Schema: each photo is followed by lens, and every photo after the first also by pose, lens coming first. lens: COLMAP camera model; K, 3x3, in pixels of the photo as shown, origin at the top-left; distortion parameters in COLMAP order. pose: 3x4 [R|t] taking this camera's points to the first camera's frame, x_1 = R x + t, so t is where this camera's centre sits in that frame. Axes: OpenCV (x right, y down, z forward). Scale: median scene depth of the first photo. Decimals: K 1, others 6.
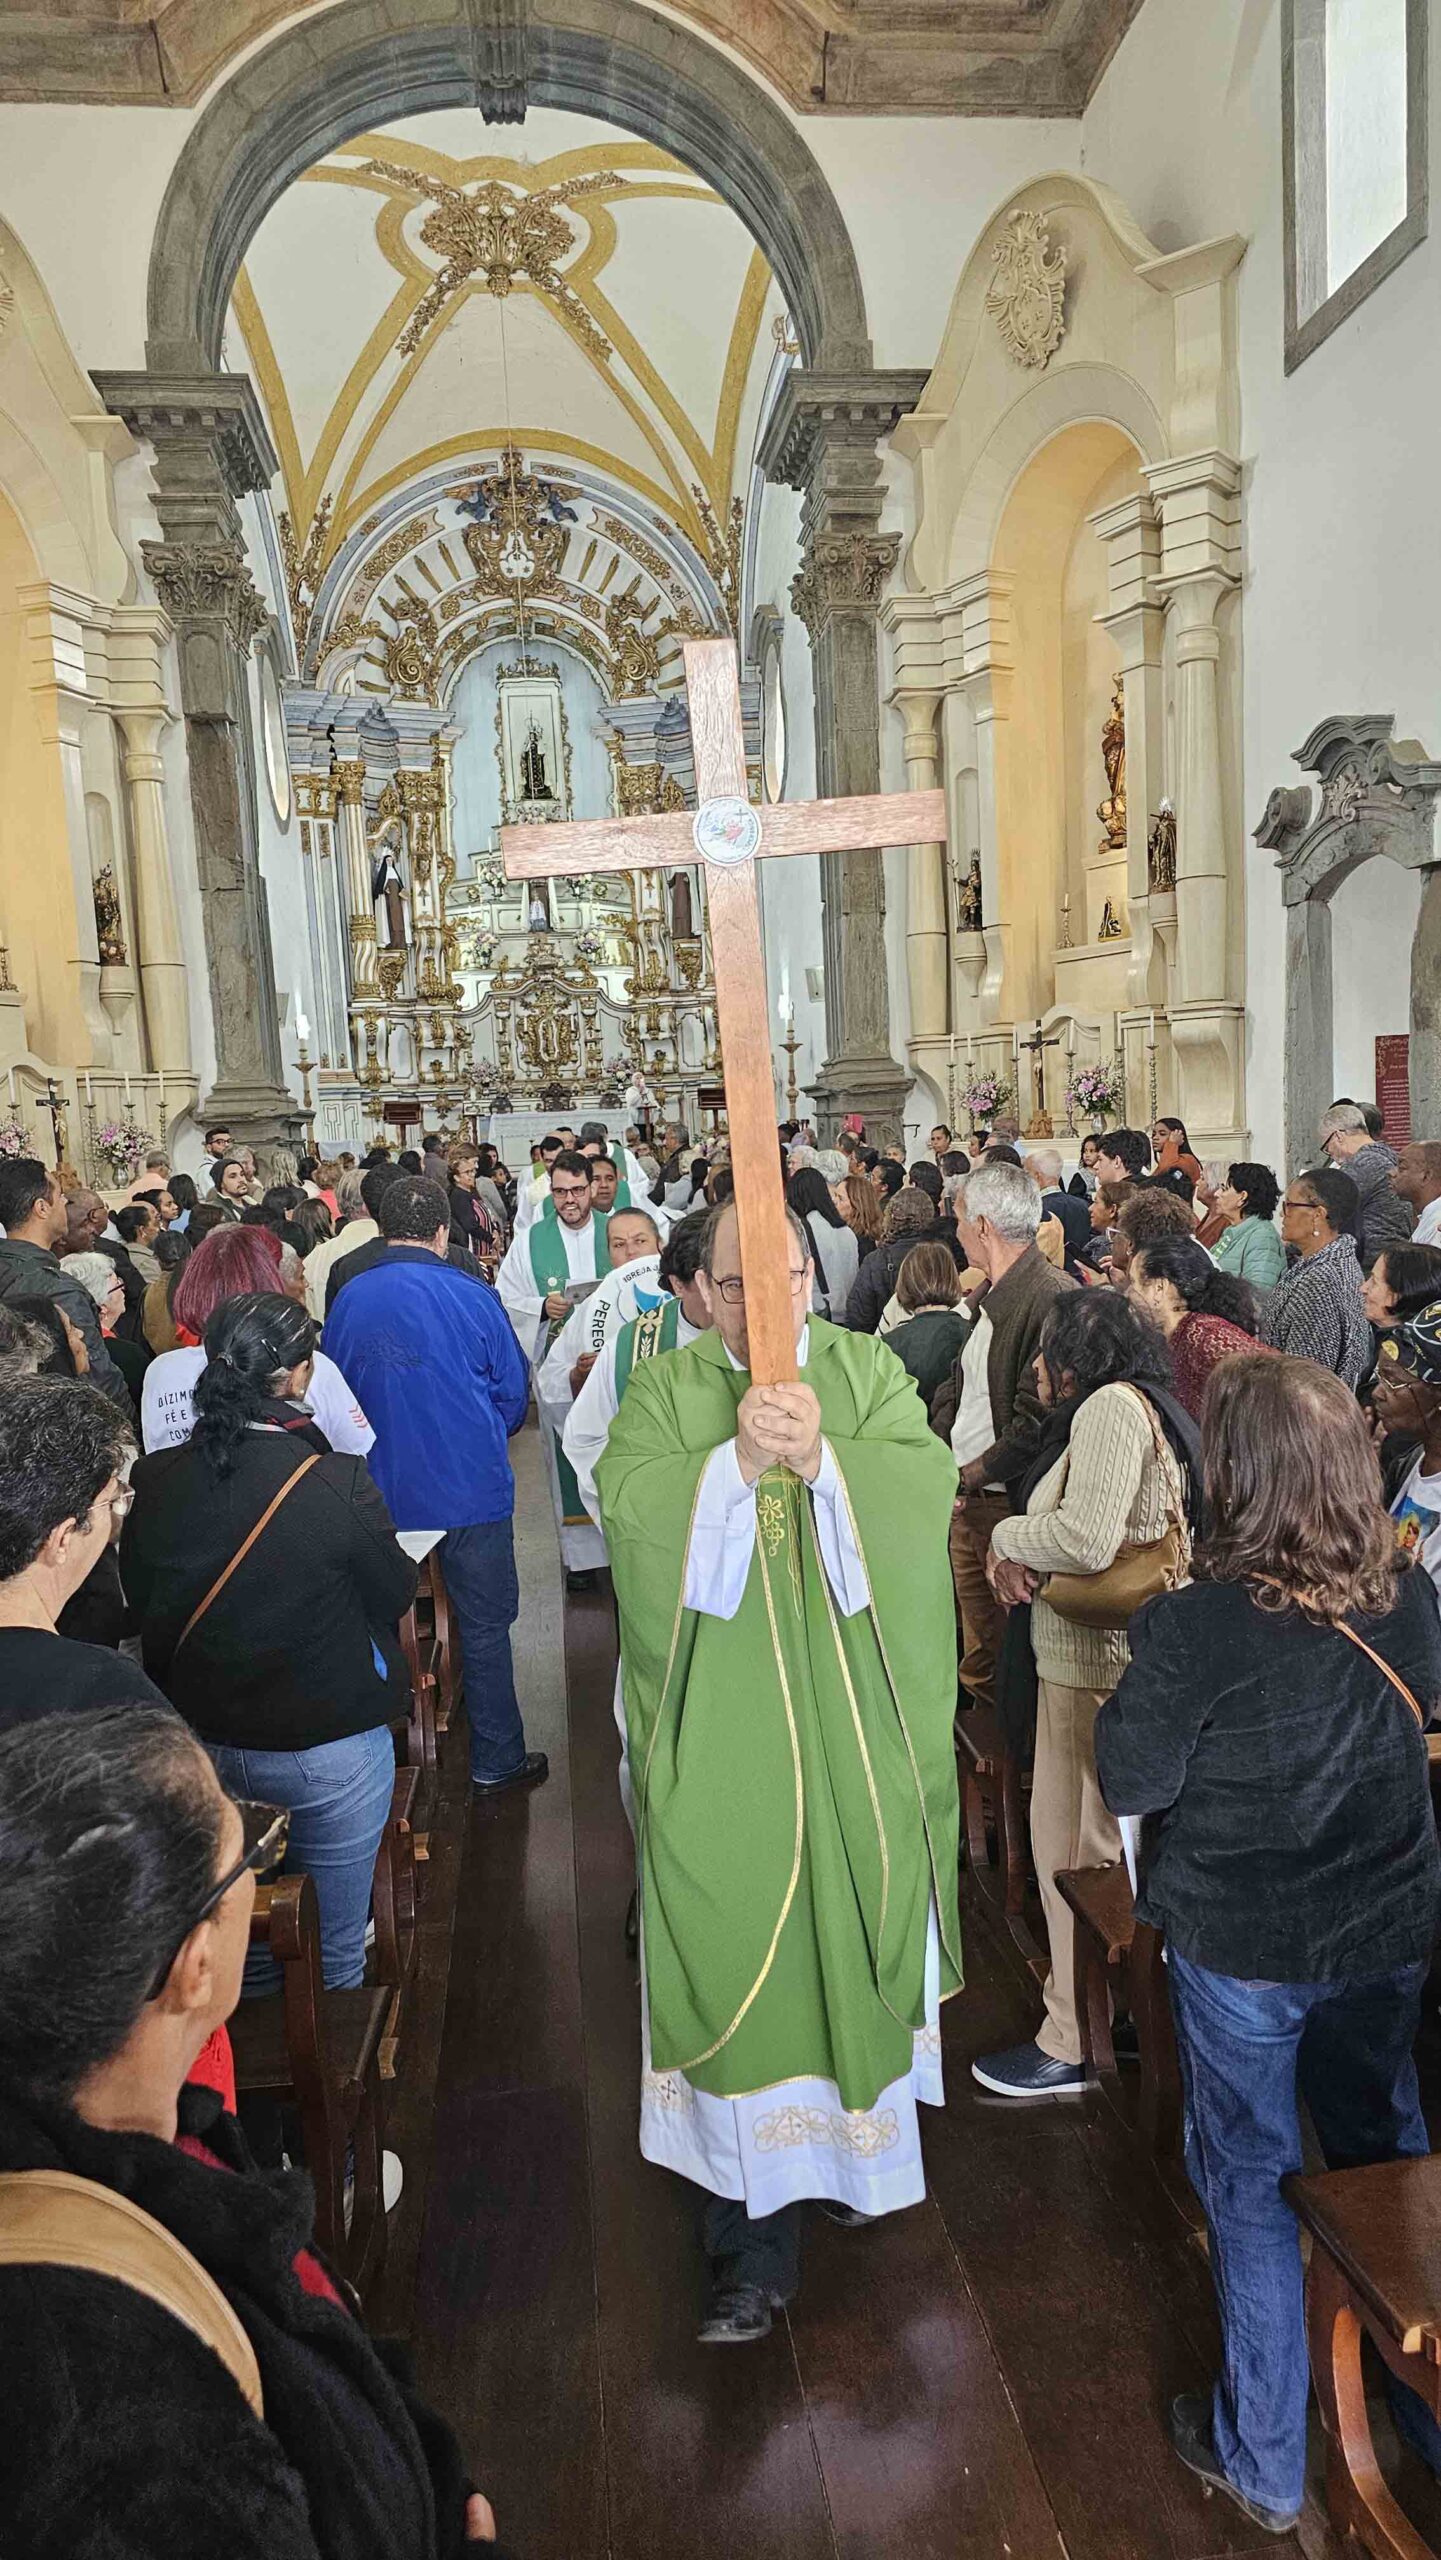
lens RADIAL K [[1659.1, 0, 788.6], [0, 1659.1, 1307.0], [0, 0, 1]] dist [0.053469, -0.052738]
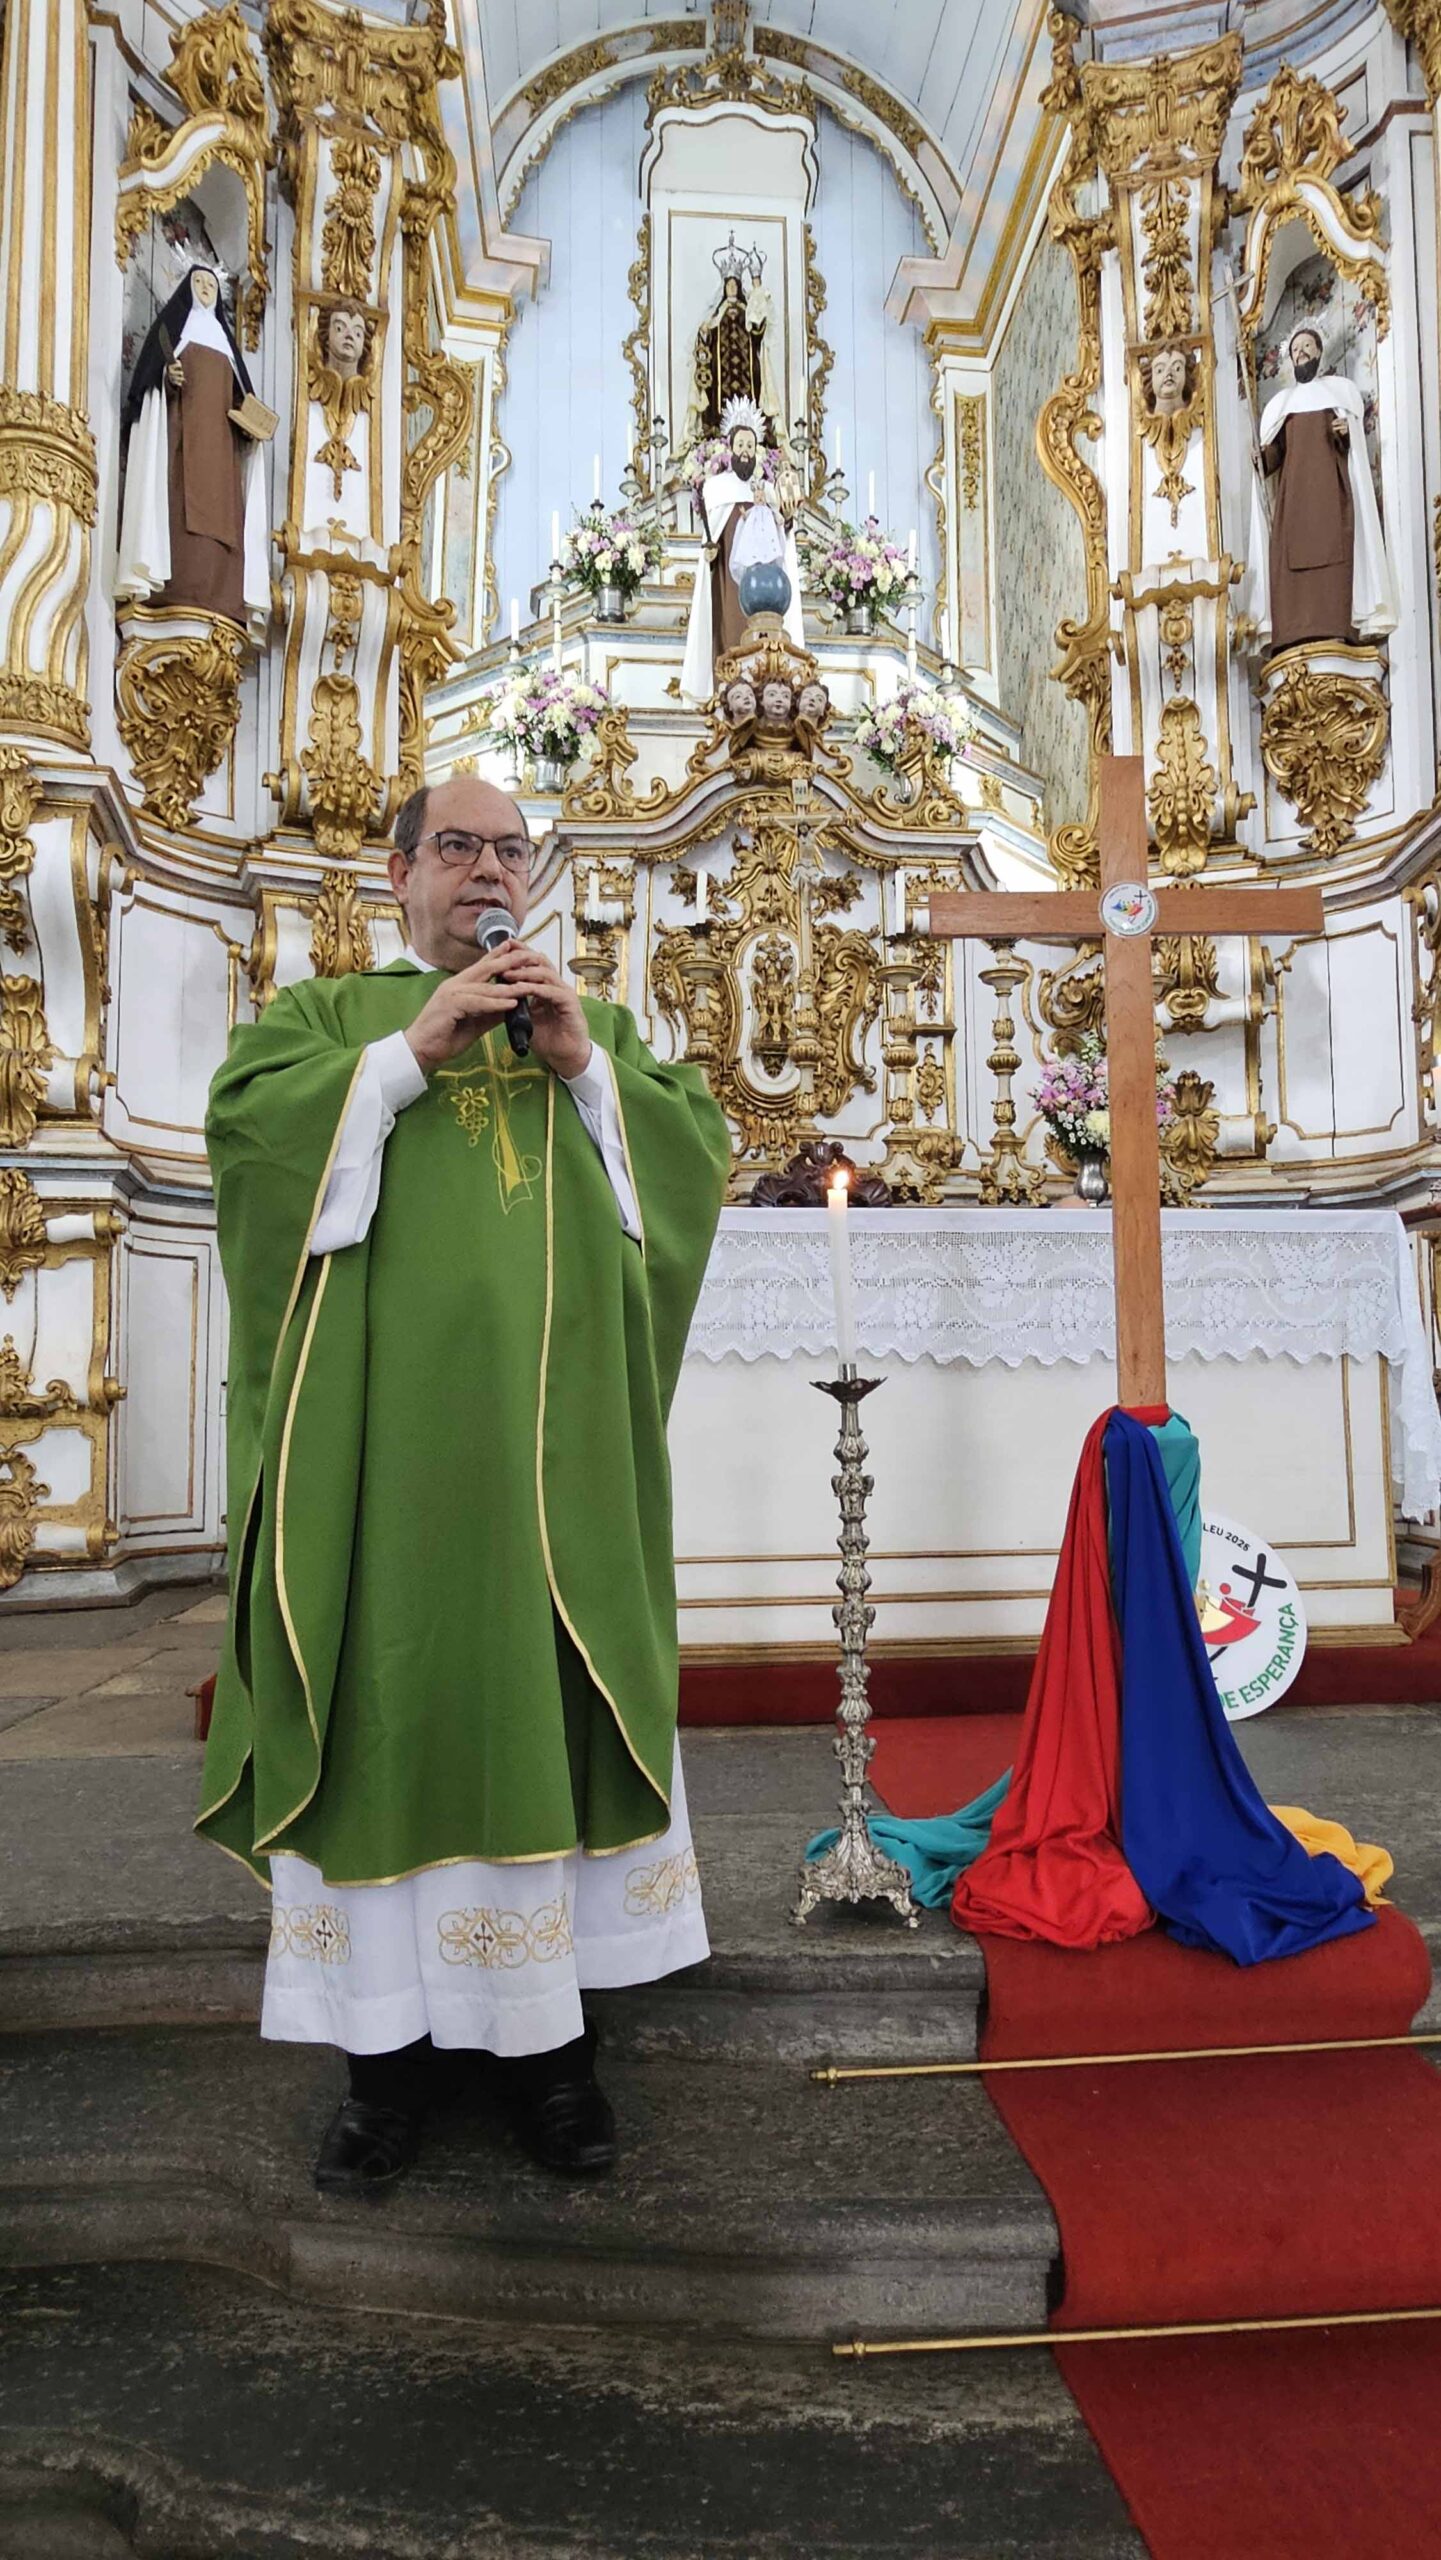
lens RADIAL K [[1517.0, 0, 744.5], [0, 1517.0, 1296.5], [0, 0, 1]] dist [-0.017361, 0.014148]
pose [[0.997221, 0.033375, -0.066608, -0.133565], [-0.044641, 0.983456, -0.175560, -0.077600], [0.059647, 0.178046, 0.982213, 0.787885]]
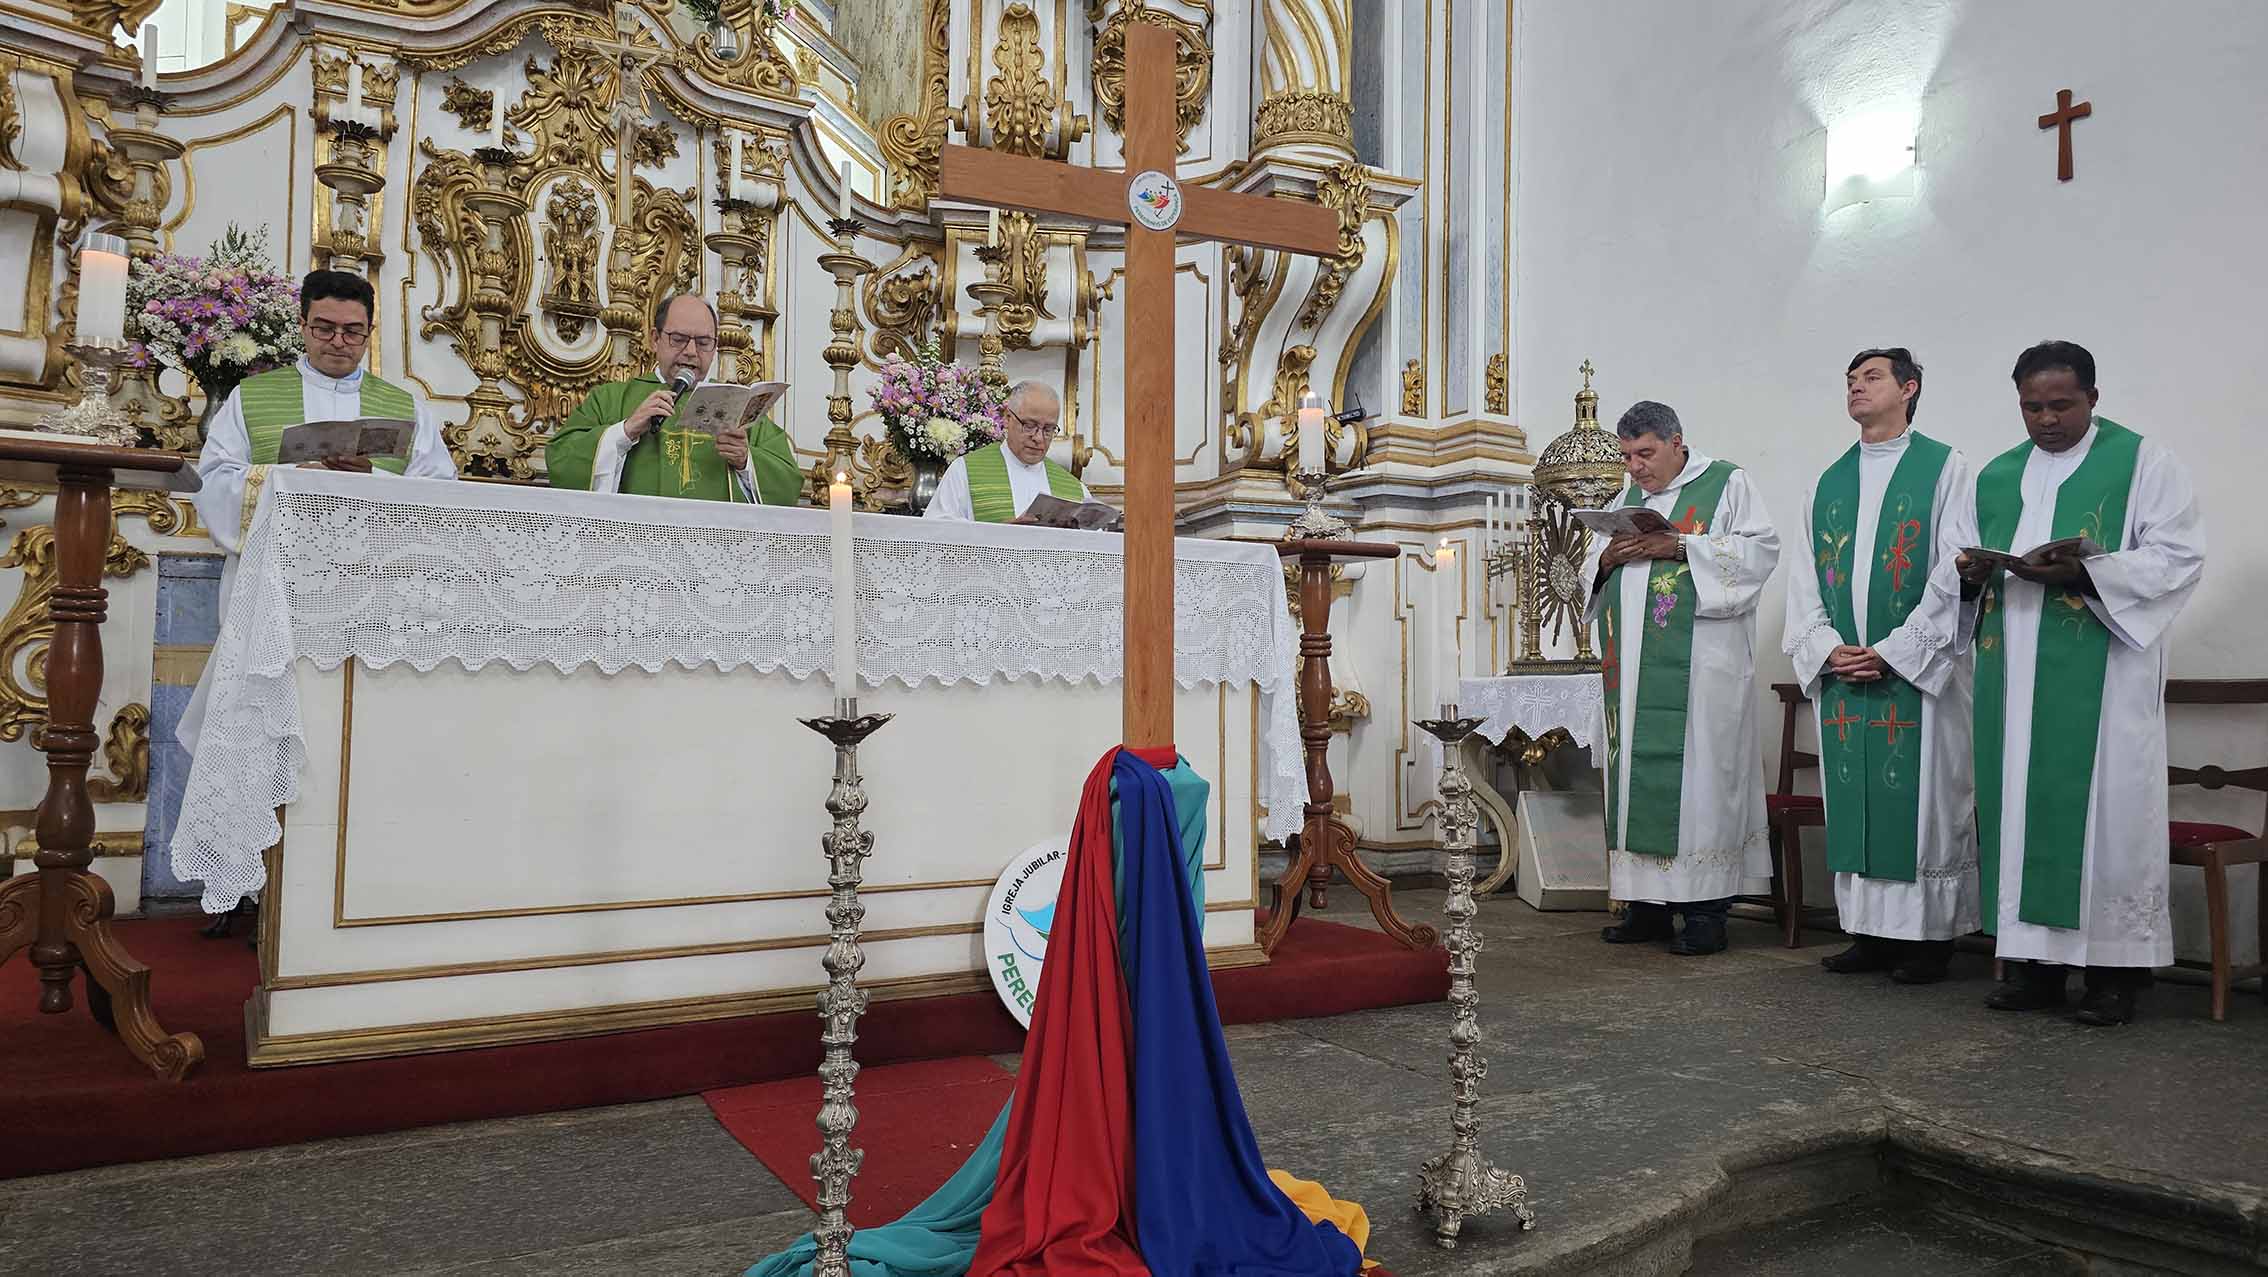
lens RADIAL K [[1495.5, 0, 1134.0], [0, 1495.5, 638.5], [0, 0, 1]] dist [0.059341, -0.059950]
pose [[0.932036, 0.071590, 0.355224, -0.144175], [-0.014054, 0.986694, -0.161979, -0.080251], [-0.362093, 0.145978, 0.920640, 0.801149]]
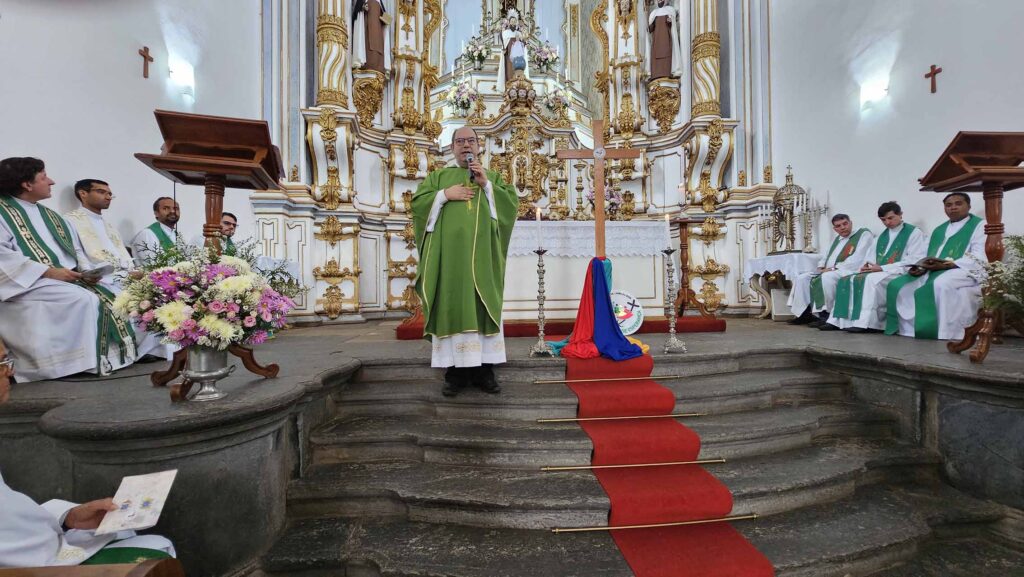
lens RADIAL K [[431.8, 0, 512.0], [0, 431.8, 288.5], [0, 0, 1]] dist [-0.015692, 0.004959]
pose [[0.997507, 0.035243, -0.061141, -0.133496], [-0.041610, 0.993473, -0.106211, -0.066326], [0.056999, 0.108490, 0.992462, 0.758700]]
